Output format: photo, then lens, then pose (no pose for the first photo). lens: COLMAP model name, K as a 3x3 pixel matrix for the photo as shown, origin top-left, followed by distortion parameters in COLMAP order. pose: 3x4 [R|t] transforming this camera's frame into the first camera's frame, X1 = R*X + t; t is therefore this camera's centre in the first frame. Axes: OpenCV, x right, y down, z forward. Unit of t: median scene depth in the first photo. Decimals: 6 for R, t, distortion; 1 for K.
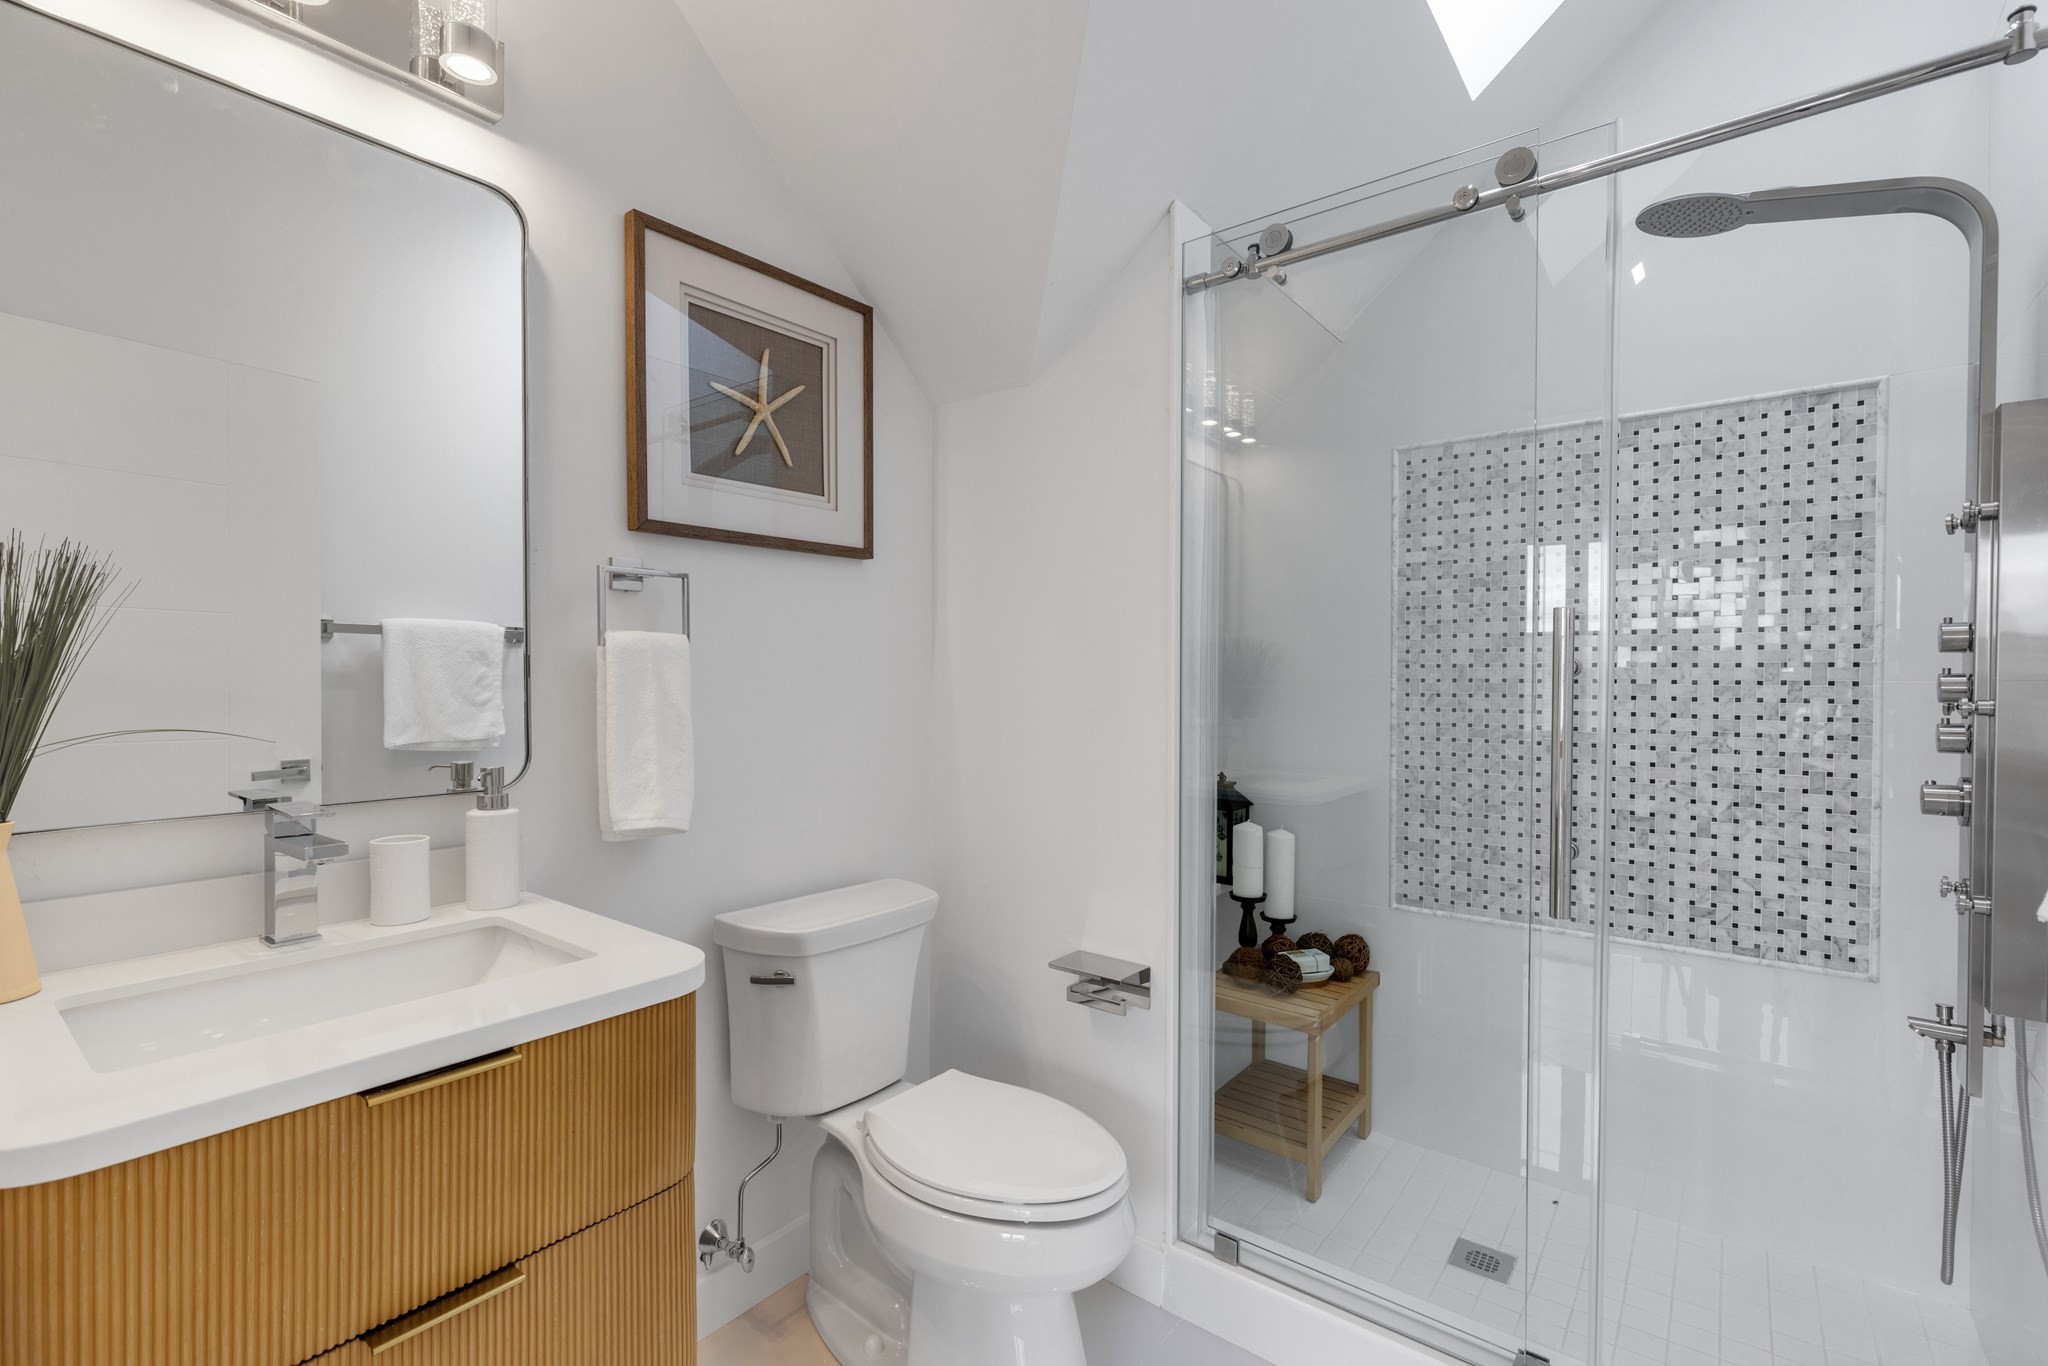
lens RADIAL K [[942.8, 0, 1026.3], [0, 942.8, 679.1], [0, 0, 1]] dist [0.001634, 0.000127]
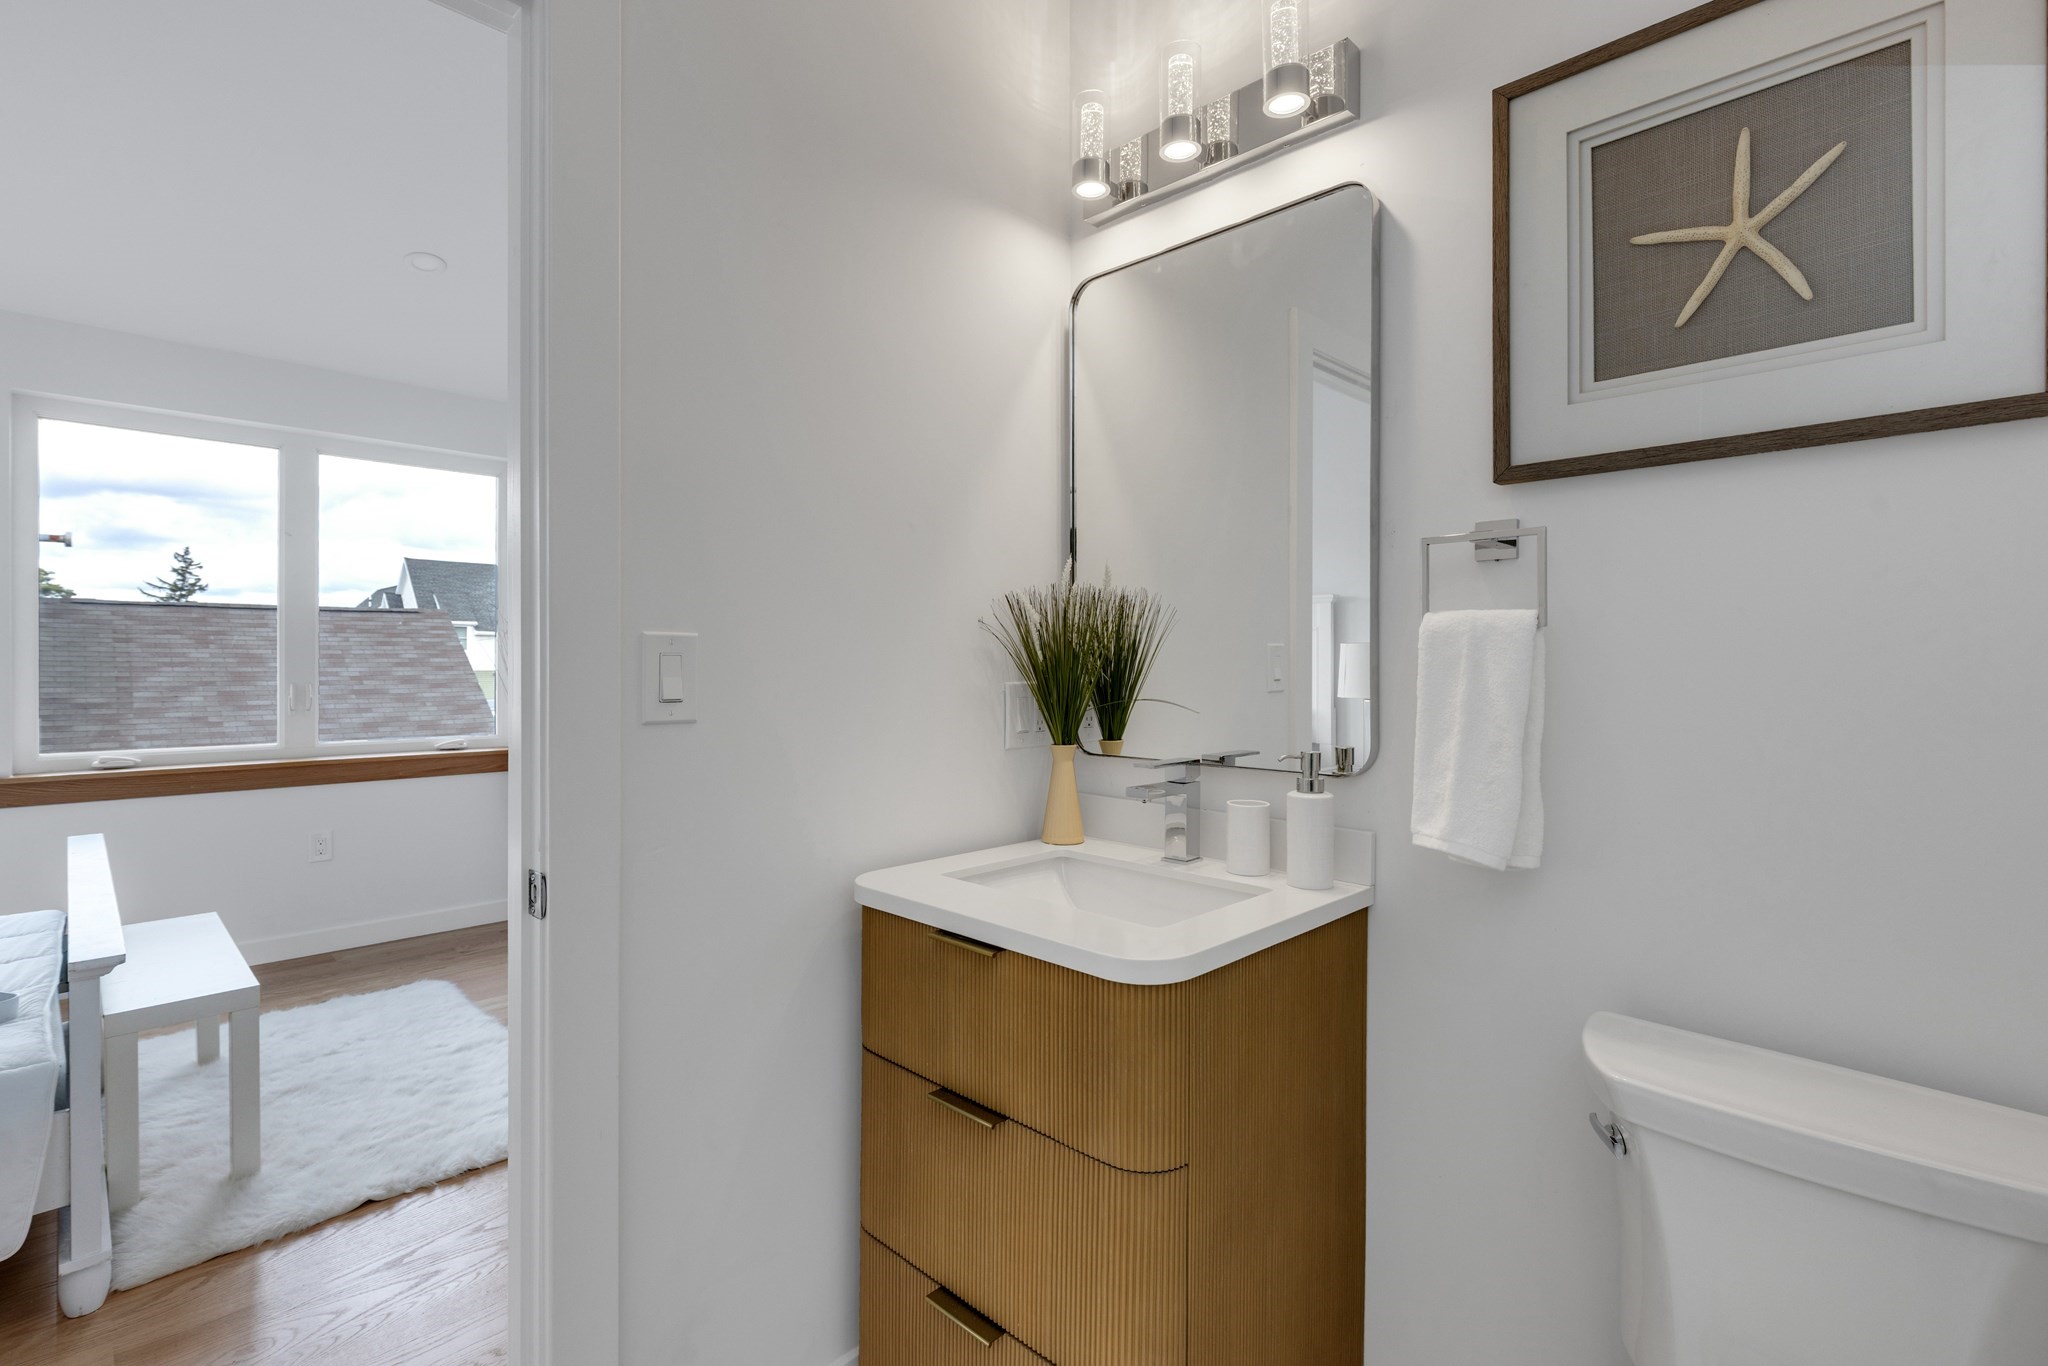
lens RADIAL K [[942.8, 0, 1026.3], [0, 942.8, 679.1], [0, 0, 1]] dist [0.001634, 0.000127]
pose [[-0.095560, 0.006183, -0.995404, 0.430763], [0.000768, 0.999981, 0.006138, 0.004337], [0.995423, -0.000178, -0.095563, 0.670692]]
